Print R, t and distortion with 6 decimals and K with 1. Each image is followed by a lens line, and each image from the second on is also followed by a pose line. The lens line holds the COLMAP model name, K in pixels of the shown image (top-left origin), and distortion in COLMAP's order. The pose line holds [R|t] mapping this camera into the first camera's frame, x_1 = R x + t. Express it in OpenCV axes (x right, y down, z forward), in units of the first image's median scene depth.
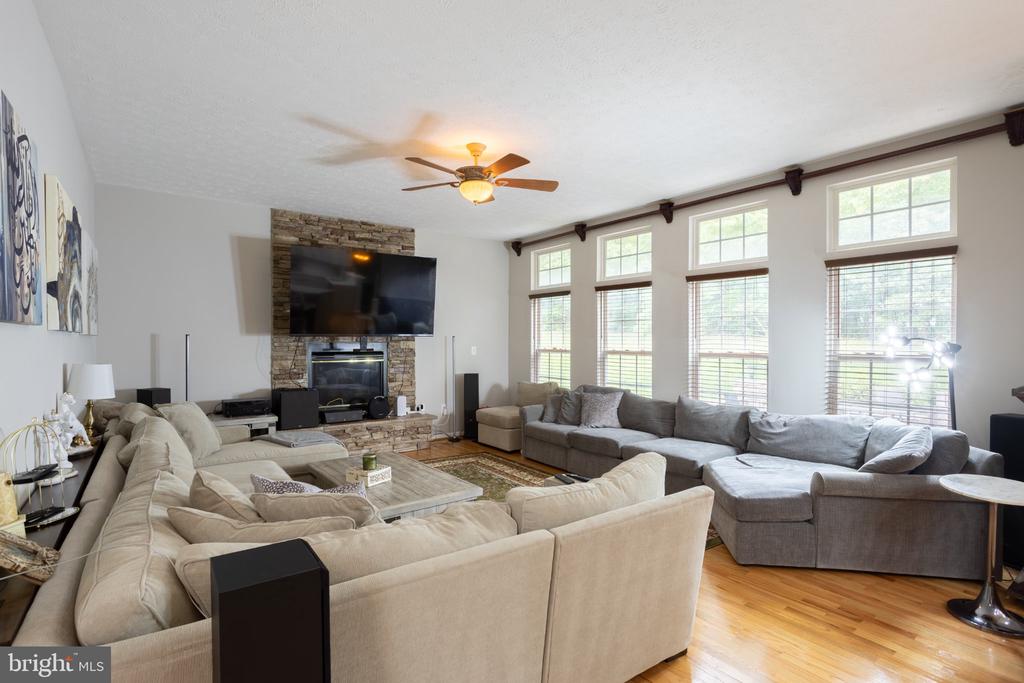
lens RADIAL K [[497.0, 0, 513.4], [0, 497.0, 343.5], [0, 0, 1]] dist [-0.044934, 0.018976]
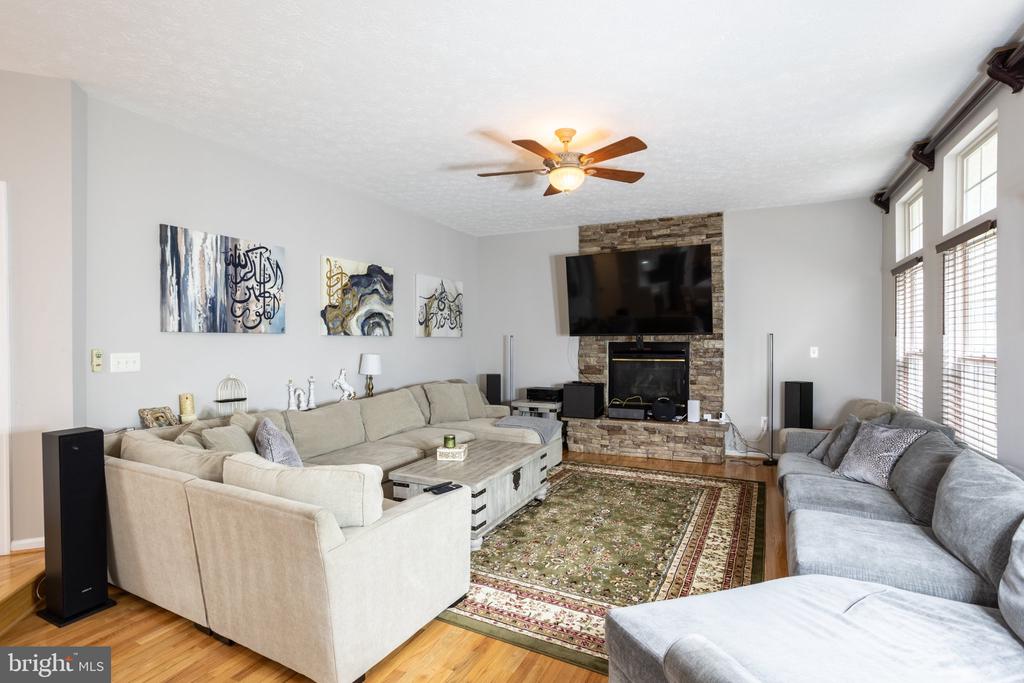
lens RADIAL K [[497.0, 0, 519.3], [0, 497.0, 343.2], [0, 0, 1]] dist [-0.044934, 0.018976]
pose [[0.462587, 0.002525, -0.886570, 0.457338], [-0.001028, 0.999997, 0.002312, -0.001118], [0.886573, -0.000158, 0.462588, 0.314405]]
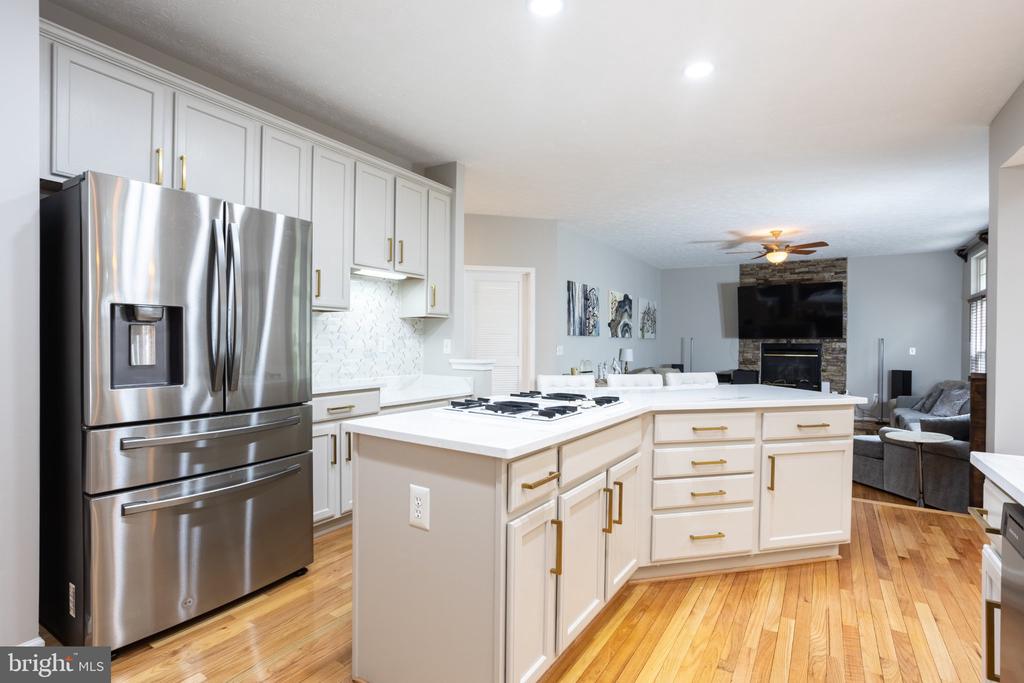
lens RADIAL K [[497.0, 0, 515.7], [0, 497.0, 344.8], [0, 0, 1]] dist [-0.044934, 0.018976]
pose [[0.351135, 0.008997, -0.936281, 0.797801], [-0.011601, 0.999919, 0.005257, 0.005309], [0.936253, 0.009016, 0.351211, -0.313326]]
